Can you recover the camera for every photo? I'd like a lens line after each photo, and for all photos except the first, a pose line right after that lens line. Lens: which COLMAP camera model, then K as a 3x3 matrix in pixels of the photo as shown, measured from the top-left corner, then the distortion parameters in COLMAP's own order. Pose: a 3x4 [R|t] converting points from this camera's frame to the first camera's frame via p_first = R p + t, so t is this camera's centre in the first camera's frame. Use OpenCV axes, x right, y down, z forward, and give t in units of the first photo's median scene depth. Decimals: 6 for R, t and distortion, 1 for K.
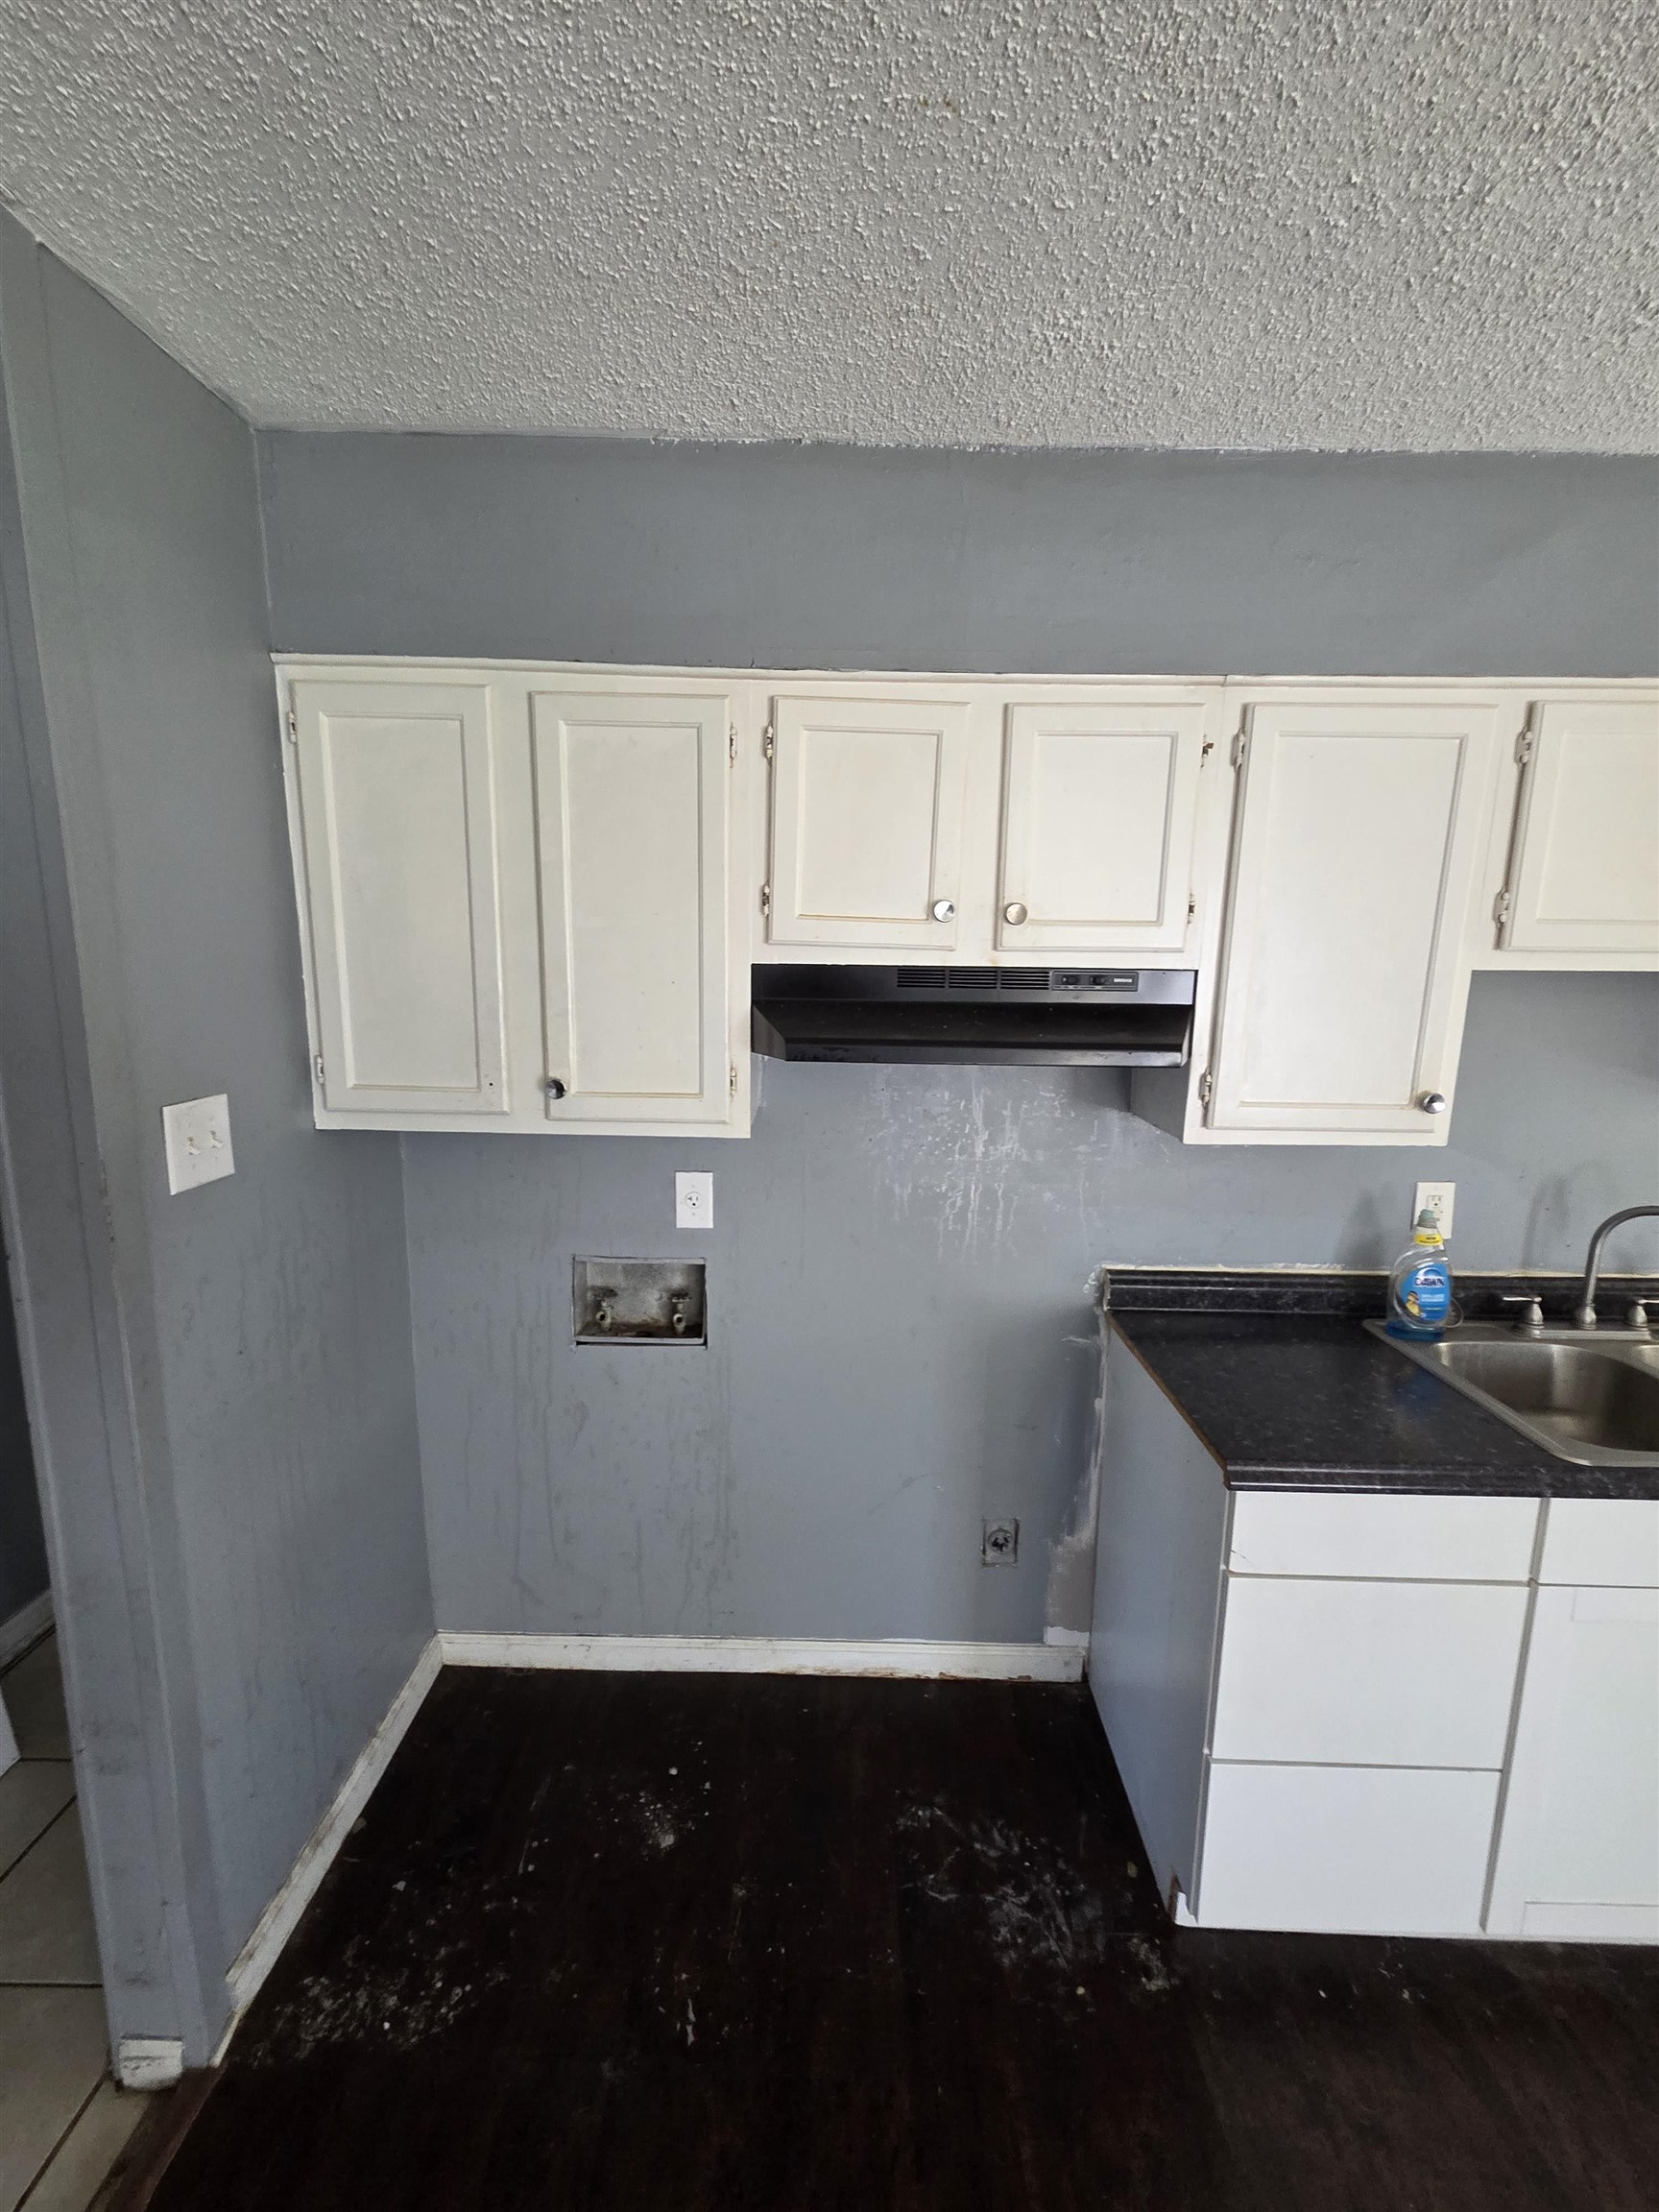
lens RADIAL K [[906.2, 0, 824.9], [0, 906.2, 1108.0], [0, 0, 1]] dist [0.004385, 0.001366]
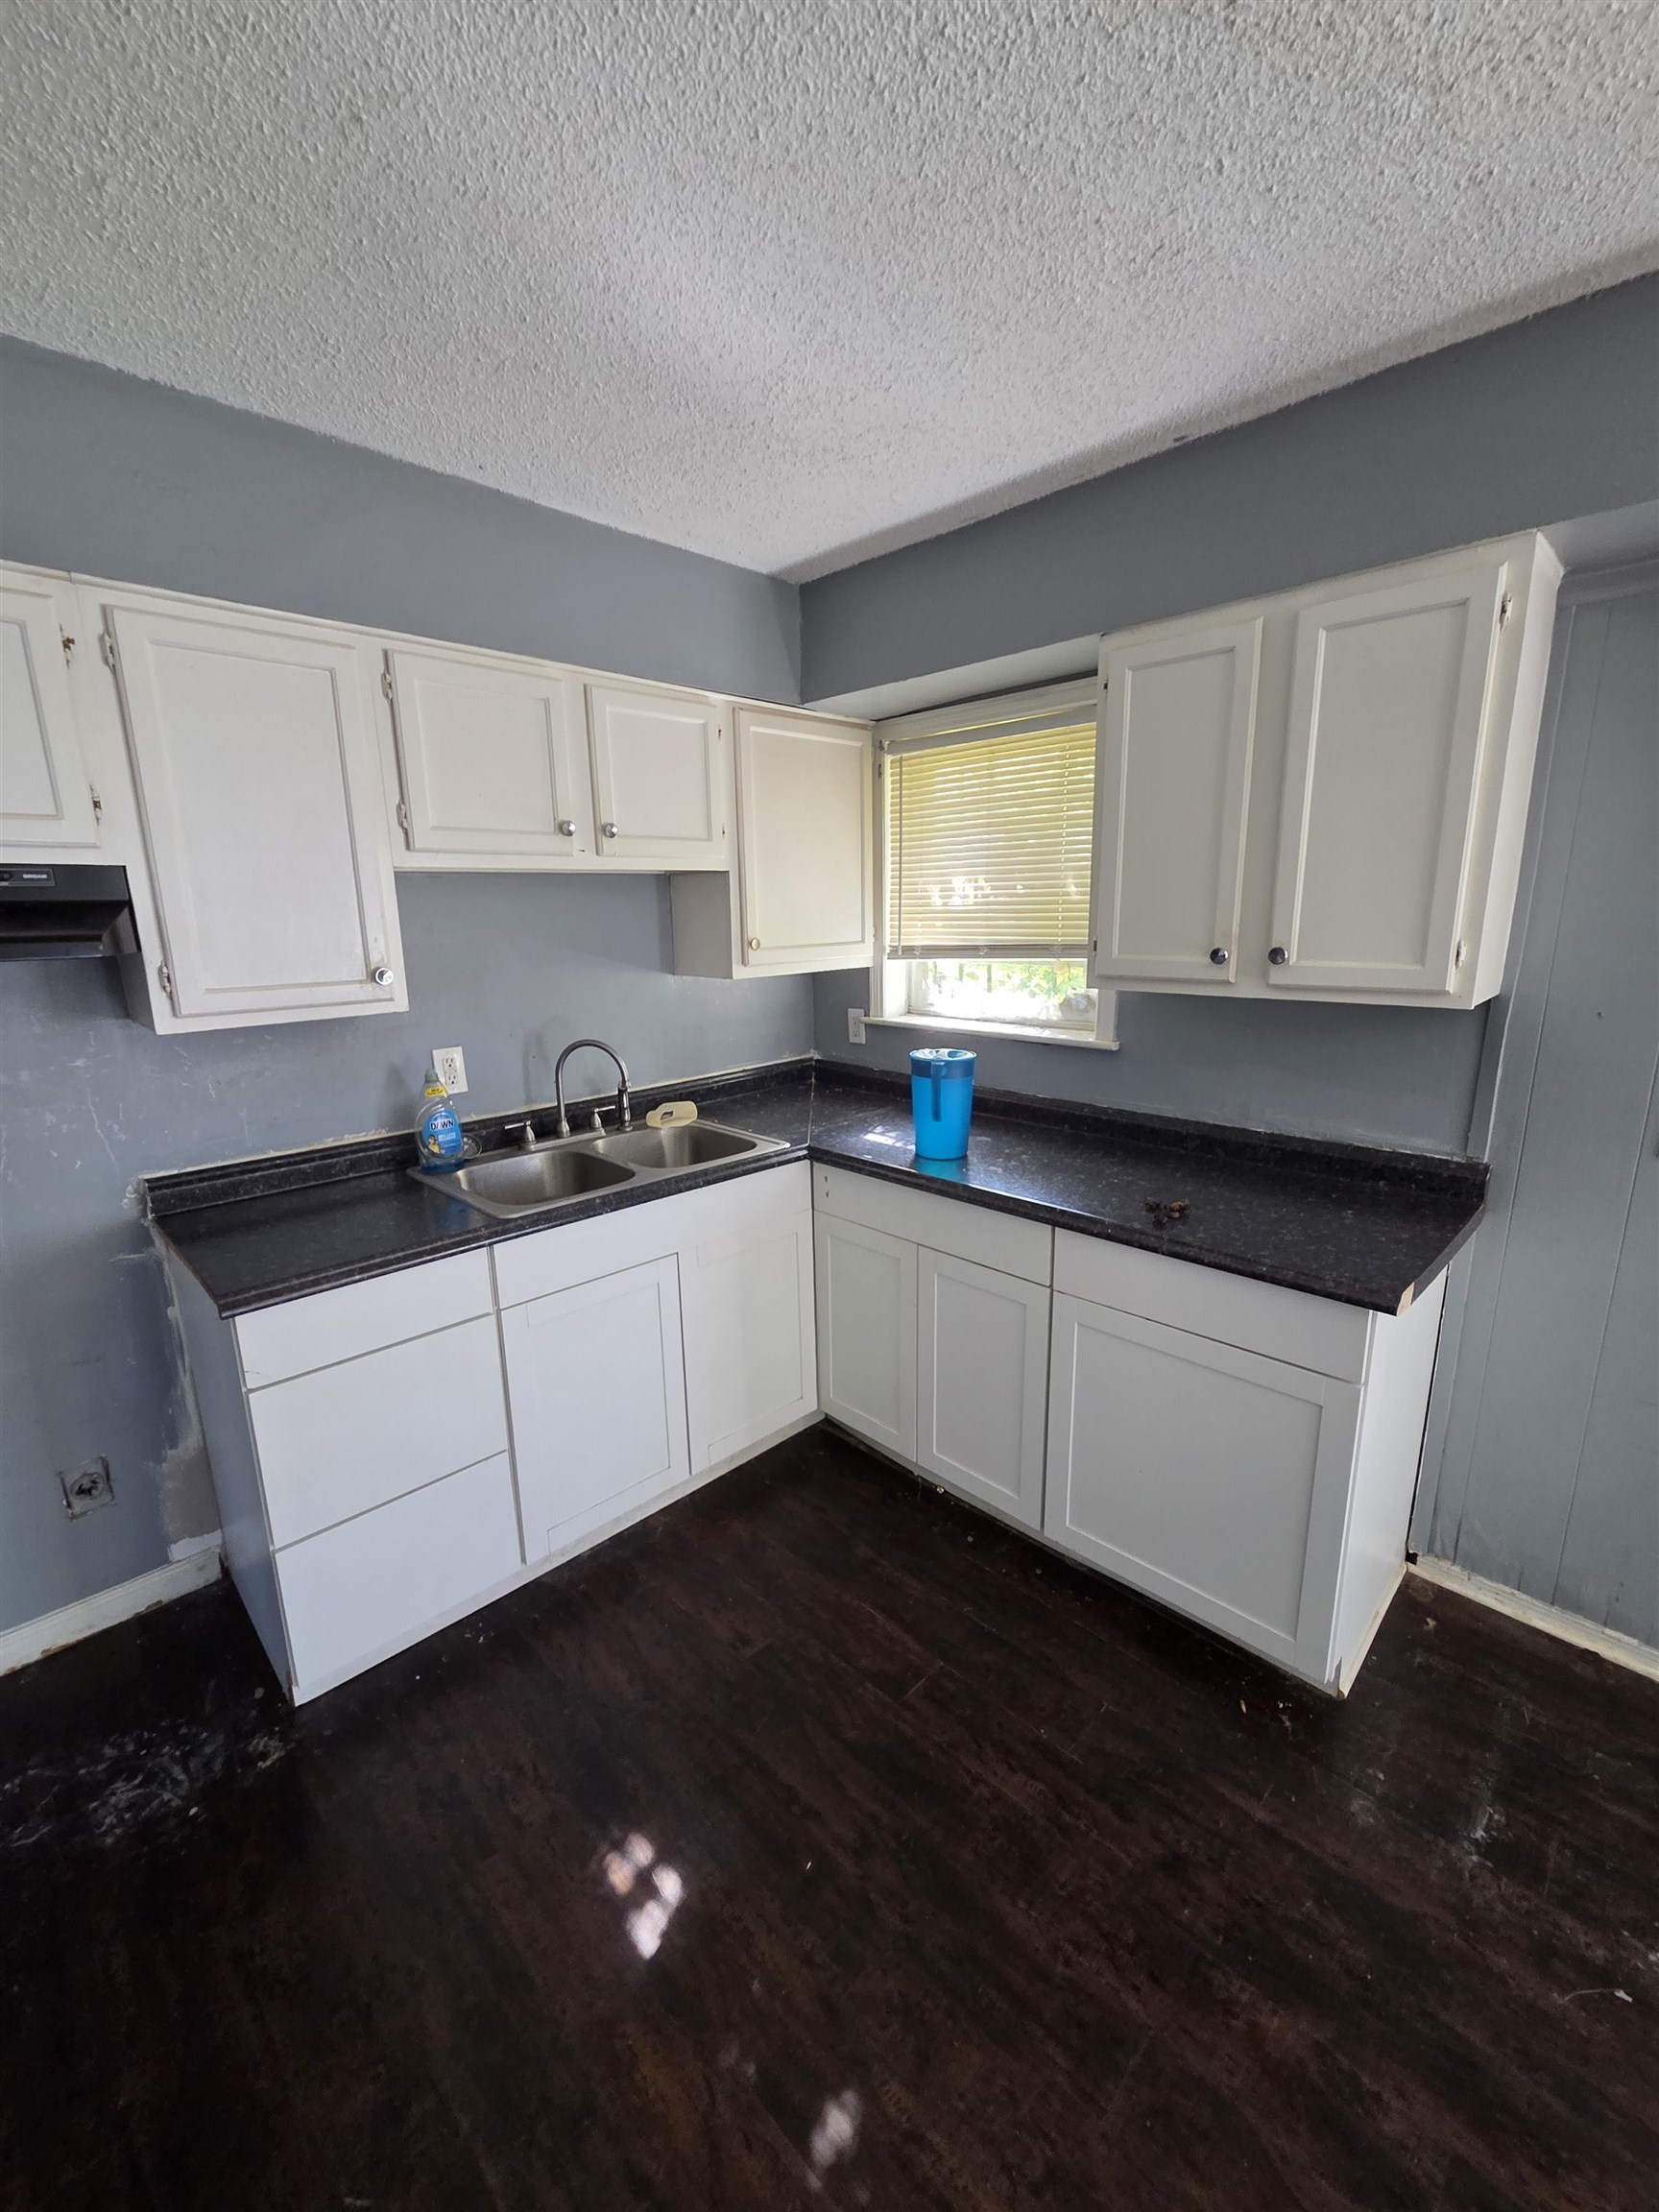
lens RADIAL K [[906.2, 0, 821.7], [0, 906.2, 1114.4], [0, 0, 1]] dist [0.004385, 0.001366]
pose [[0.705809, -0.184734, 0.683891, 0.202697], [0.140721, 0.982723, 0.120224, 0.112363], [-0.694285, 0.011383, 0.719611, -0.297174]]
